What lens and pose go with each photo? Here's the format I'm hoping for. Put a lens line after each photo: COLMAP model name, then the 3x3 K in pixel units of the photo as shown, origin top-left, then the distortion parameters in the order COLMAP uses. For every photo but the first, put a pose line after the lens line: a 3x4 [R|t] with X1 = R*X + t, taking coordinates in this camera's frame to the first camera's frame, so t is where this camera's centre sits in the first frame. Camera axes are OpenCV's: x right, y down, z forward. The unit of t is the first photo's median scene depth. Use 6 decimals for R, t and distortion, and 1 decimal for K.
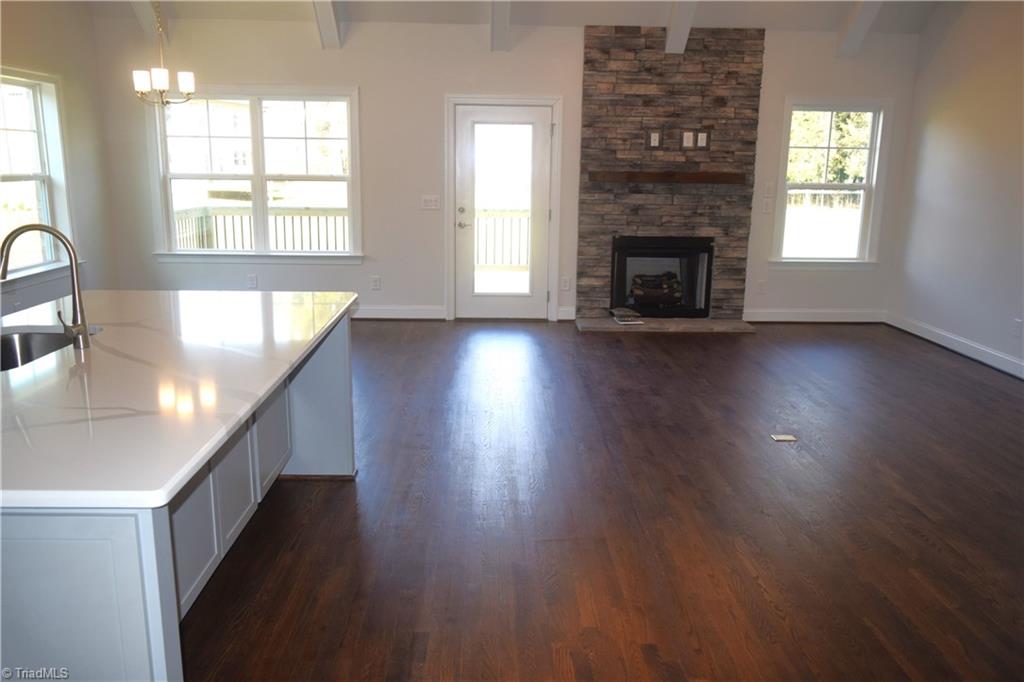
lens RADIAL K [[782.9, 0, 514.9], [0, 782.9, 335.5], [0, 0, 1]] dist [-0.025580, 0.021240]
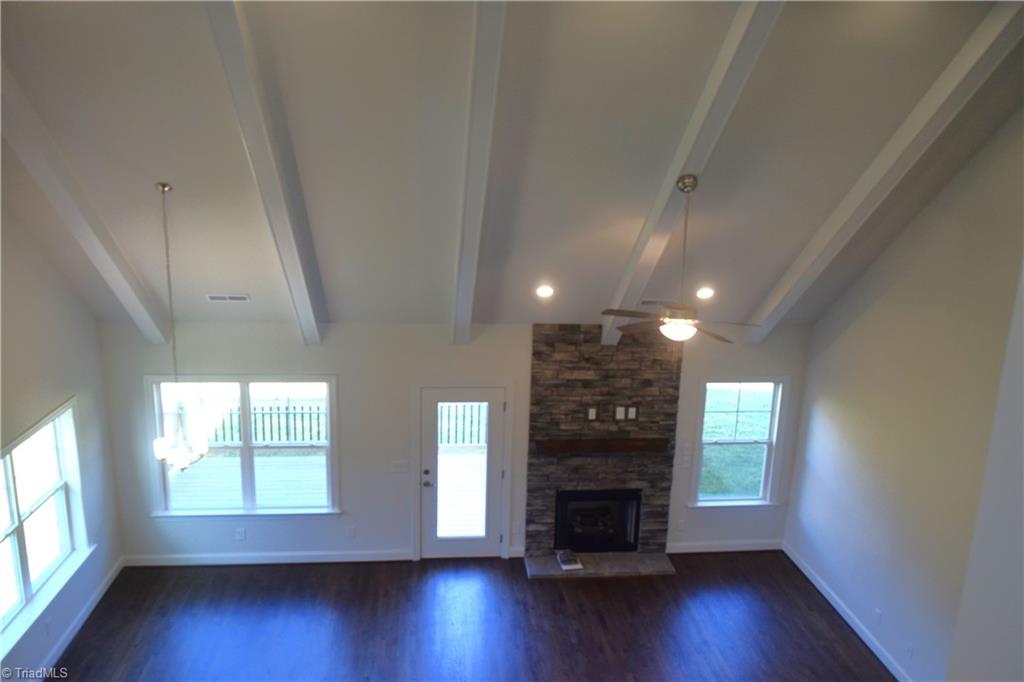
lens RADIAL K [[782.9, 0, 513.1], [0, 782.9, 342.1], [0, 0, 1]] dist [-0.025580, 0.021240]
pose [[0.997071, -0.003312, 0.076410, -0.028648], [0.001830, 0.999809, 0.019452, -0.378658], [-0.076460, -0.019256, 0.996887, -0.160256]]
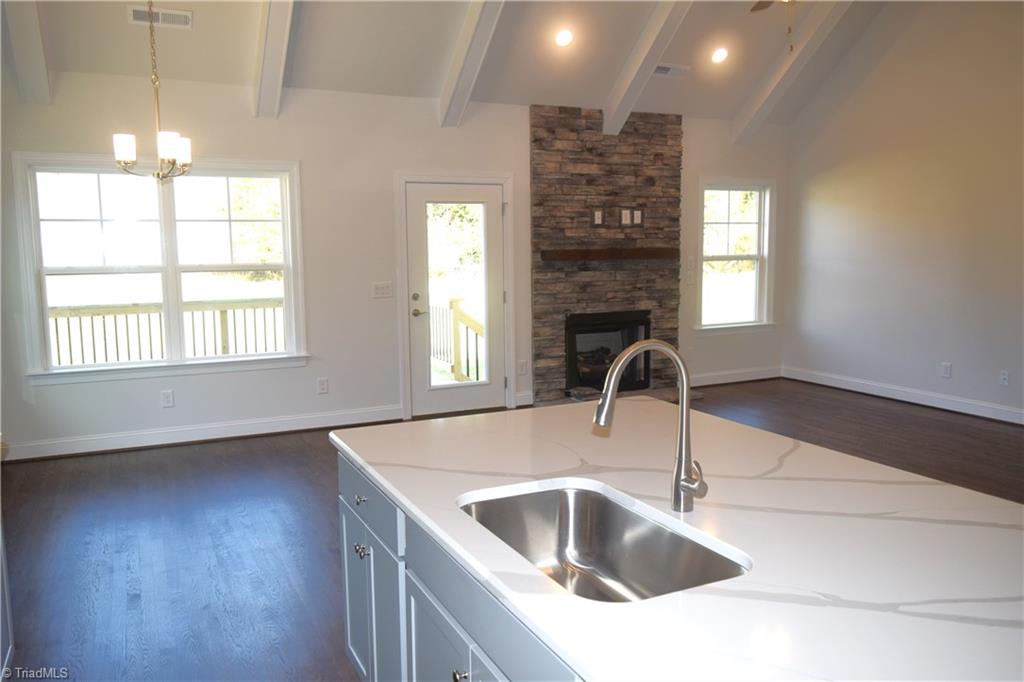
lens RADIAL K [[782.9, 0, 511.6], [0, 782.9, 336.6], [0, 0, 1]] dist [-0.025580, 0.021240]
pose [[0.912978, -0.071675, 0.401663, -0.336720], [0.110973, 0.990959, -0.075407, -0.034305], [-0.392626, 0.113418, 0.912678, 0.137965]]
